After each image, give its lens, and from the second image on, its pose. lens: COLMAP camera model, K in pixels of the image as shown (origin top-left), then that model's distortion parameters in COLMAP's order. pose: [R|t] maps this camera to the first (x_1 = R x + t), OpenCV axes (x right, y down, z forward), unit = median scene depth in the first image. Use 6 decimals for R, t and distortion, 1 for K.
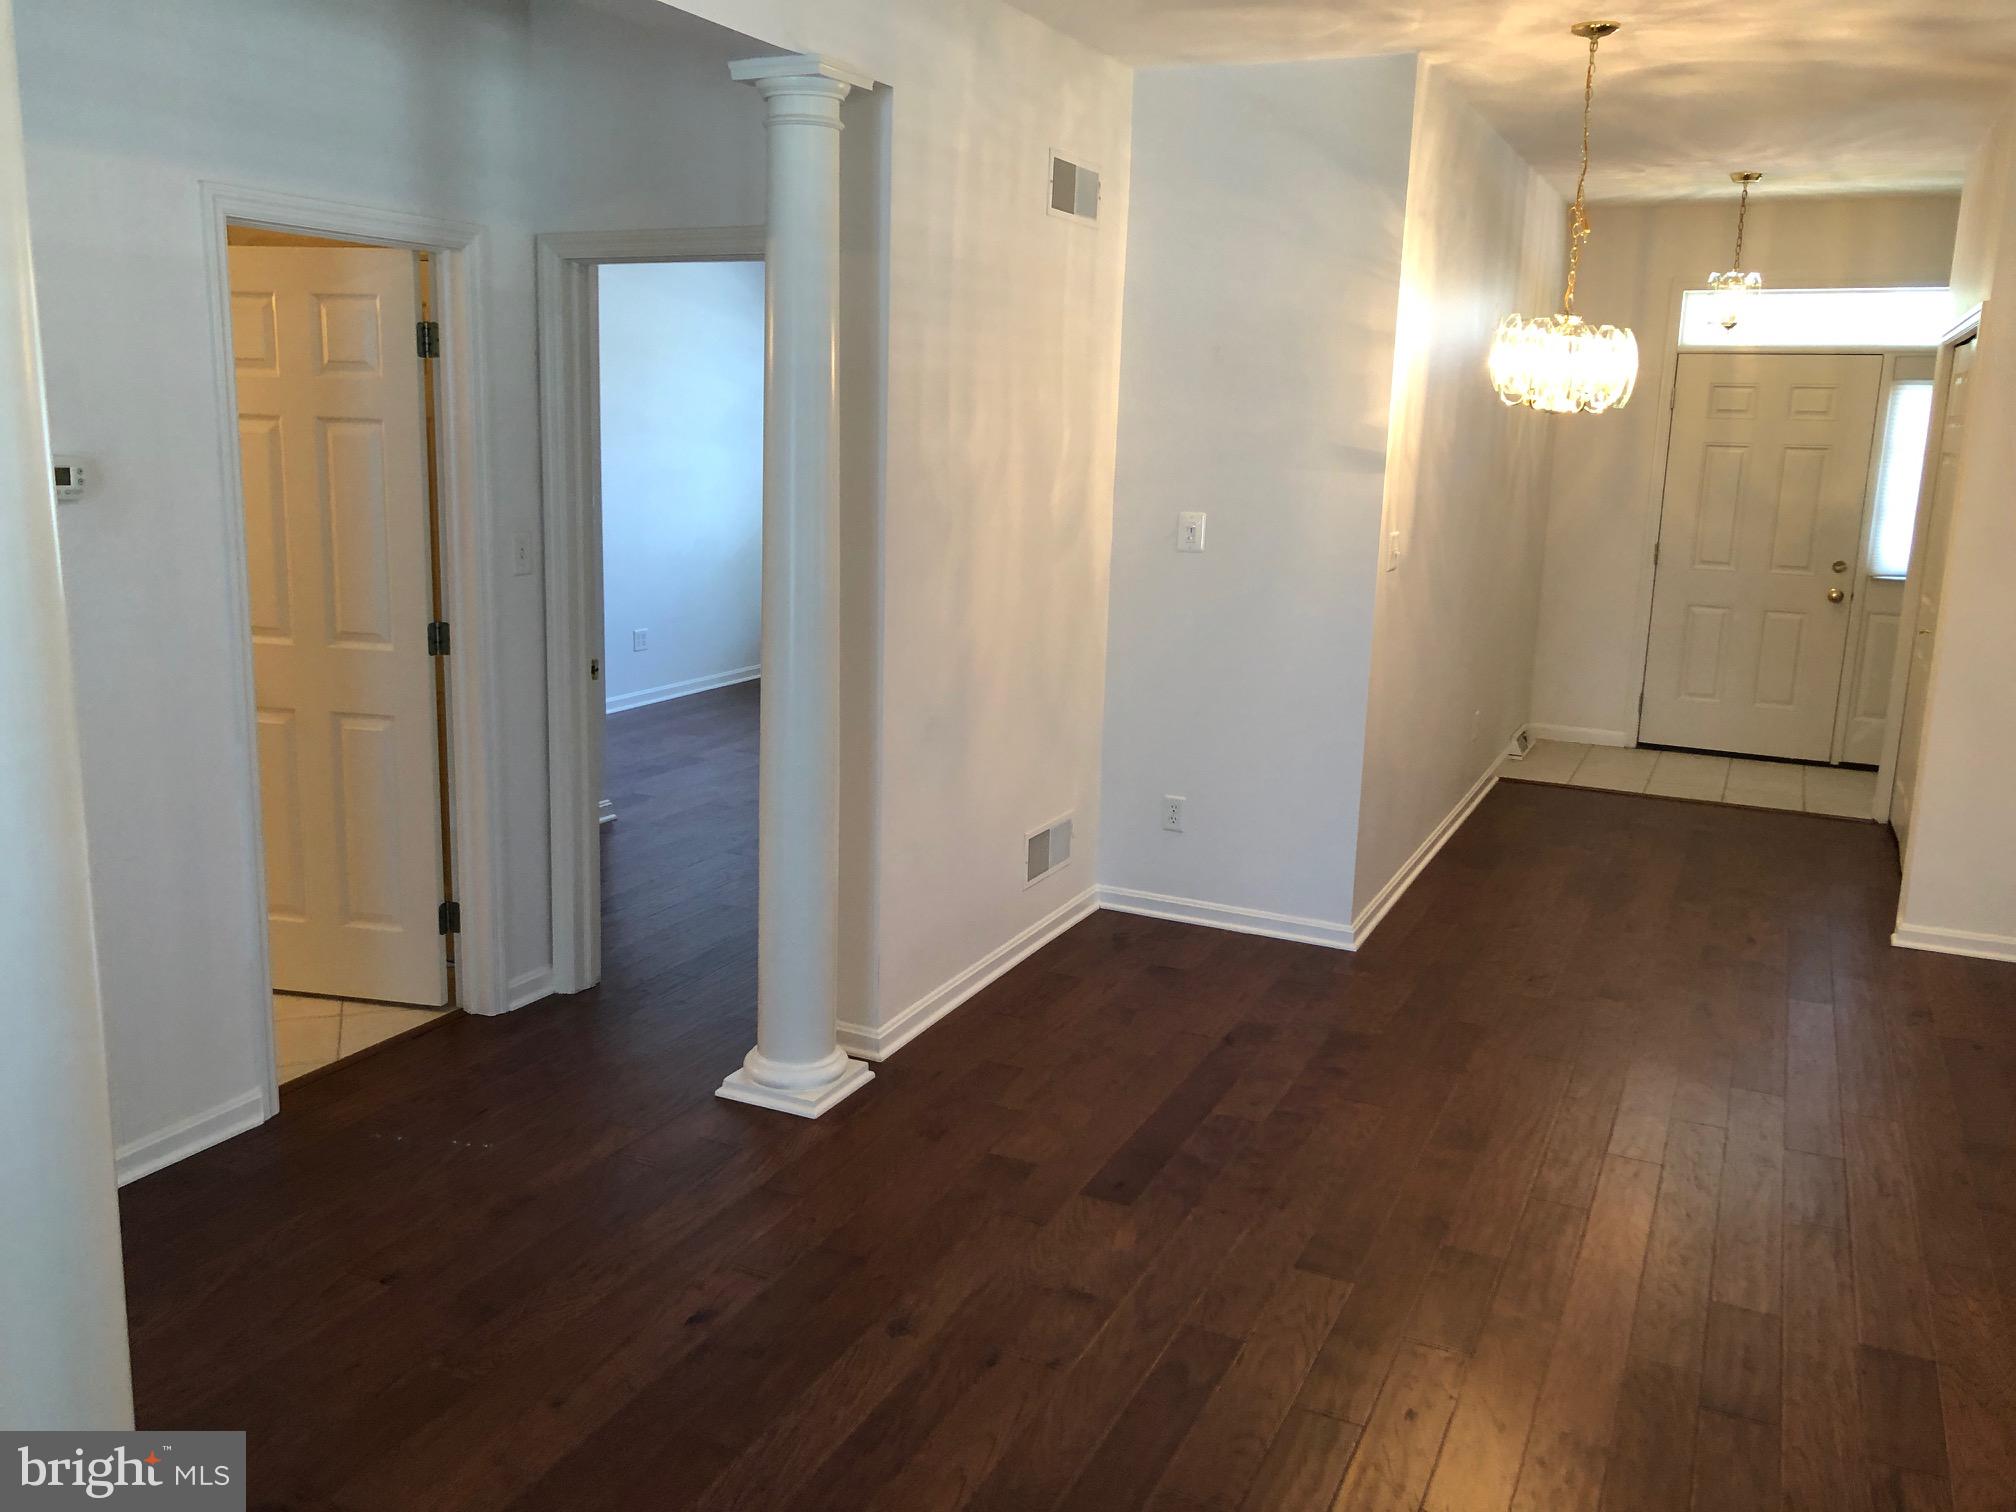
lens RADIAL K [[1640.0, 0, 1008.0], [0, 1640.0, 756.0], [0, 0, 1]] dist [0.054620, -0.059262]
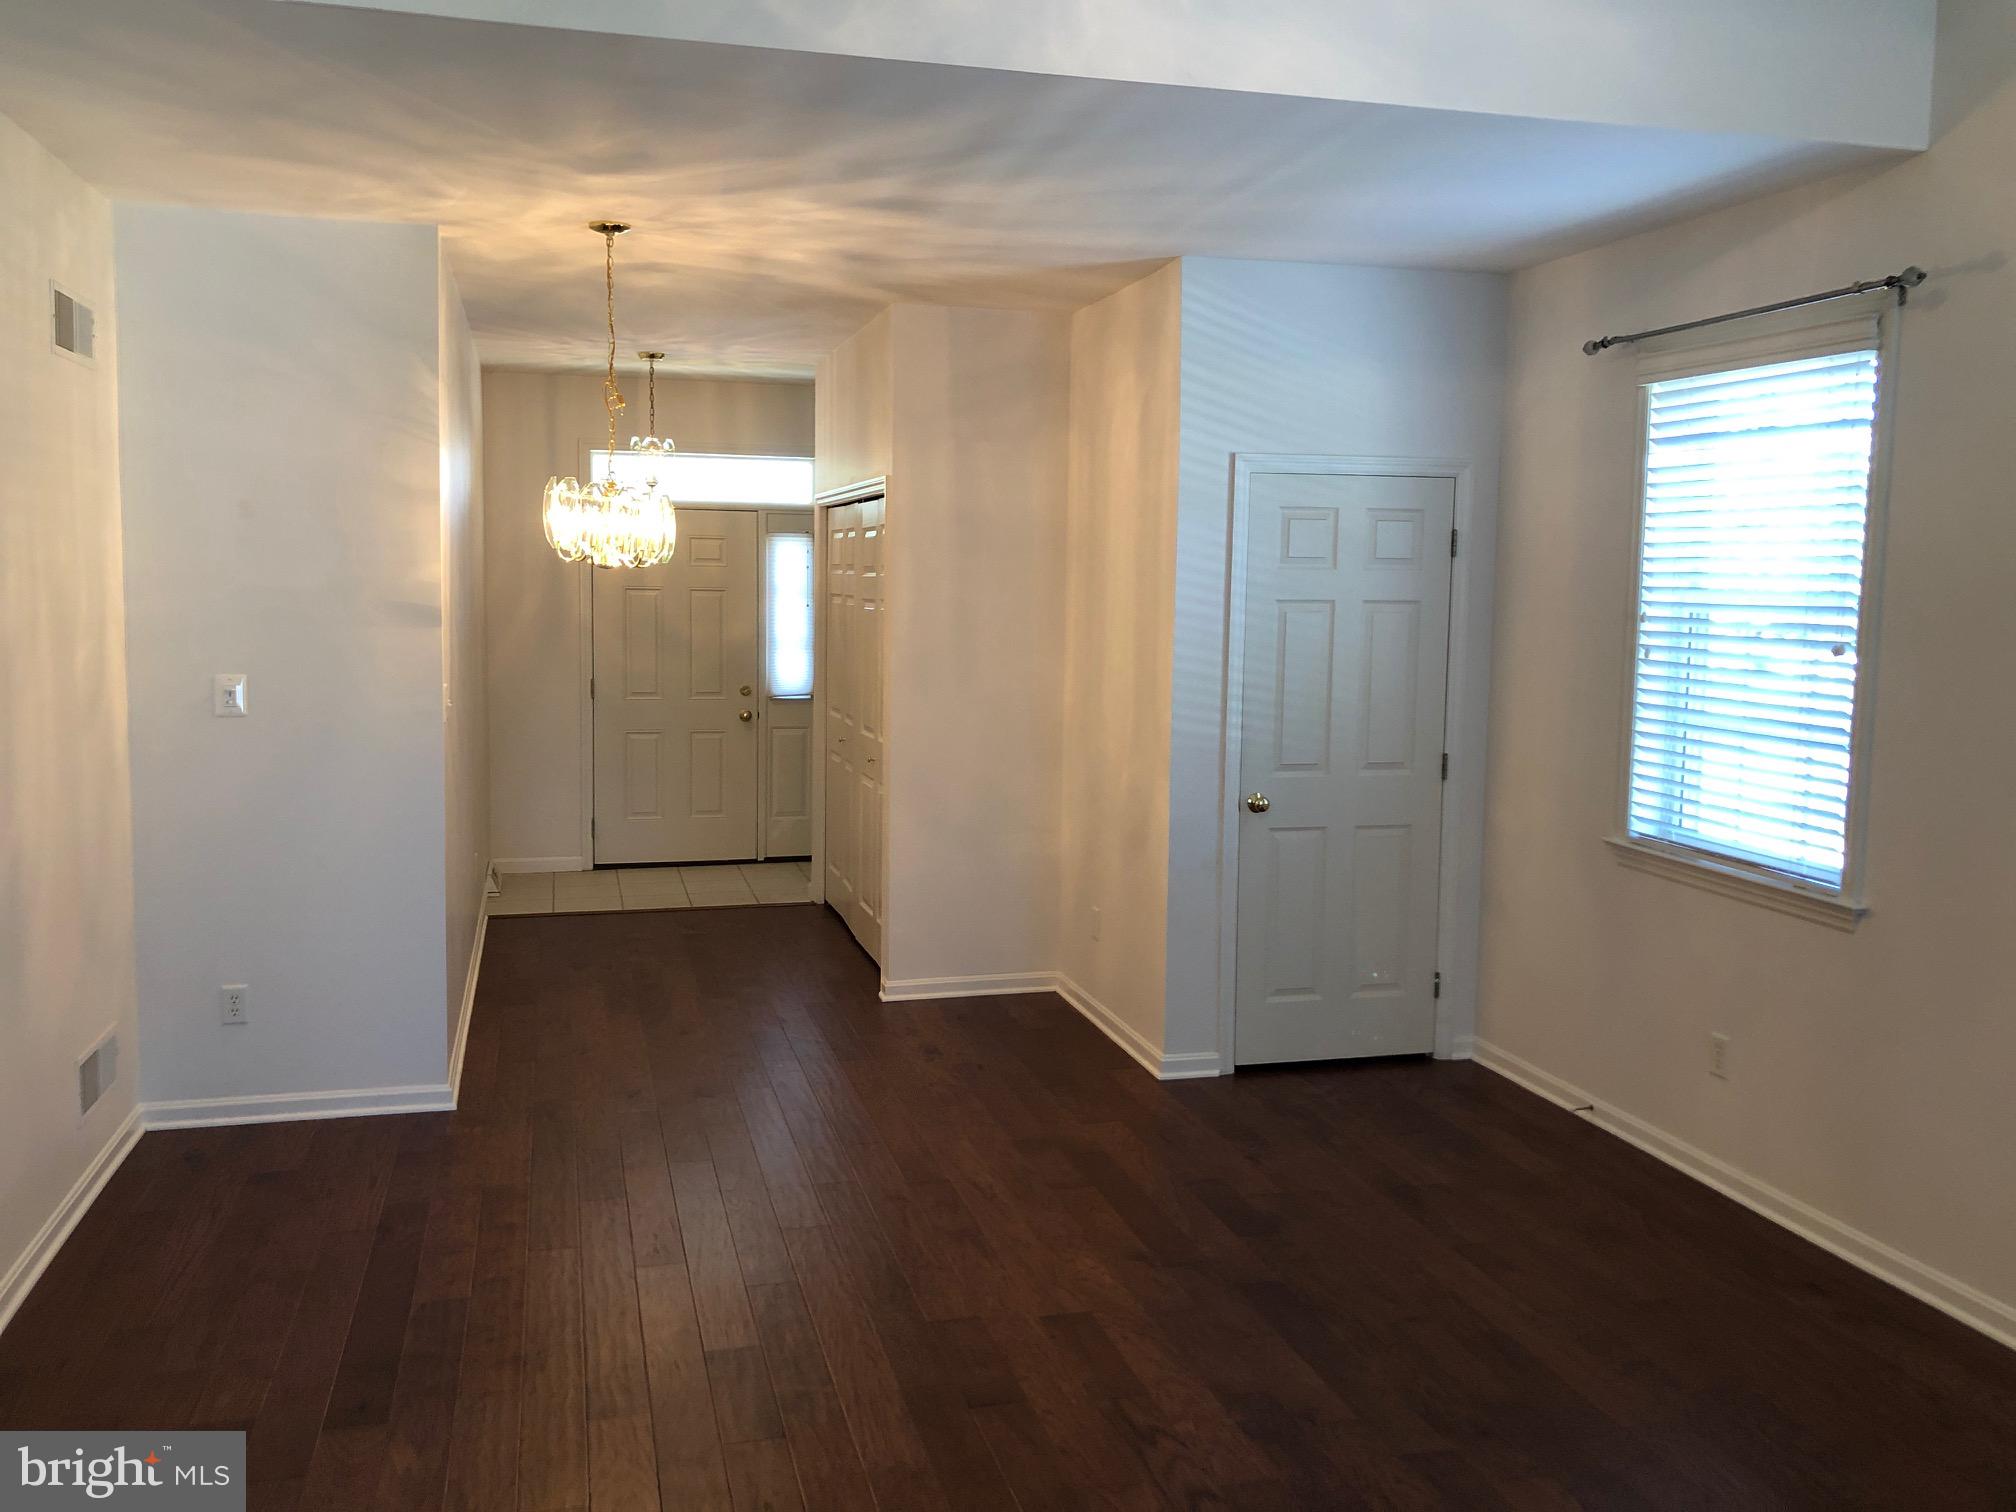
lens RADIAL K [[1647.7, 0, 982.2], [0, 1647.7, 752.7], [0, 0, 1]] dist [0.143678, -0.194883]
pose [[0.769537, -0.087240, 0.632616, -0.150637], [0.139997, 0.989574, -0.033832, -0.012841], [-0.623068, 0.114599, 0.773726, 0.011279]]
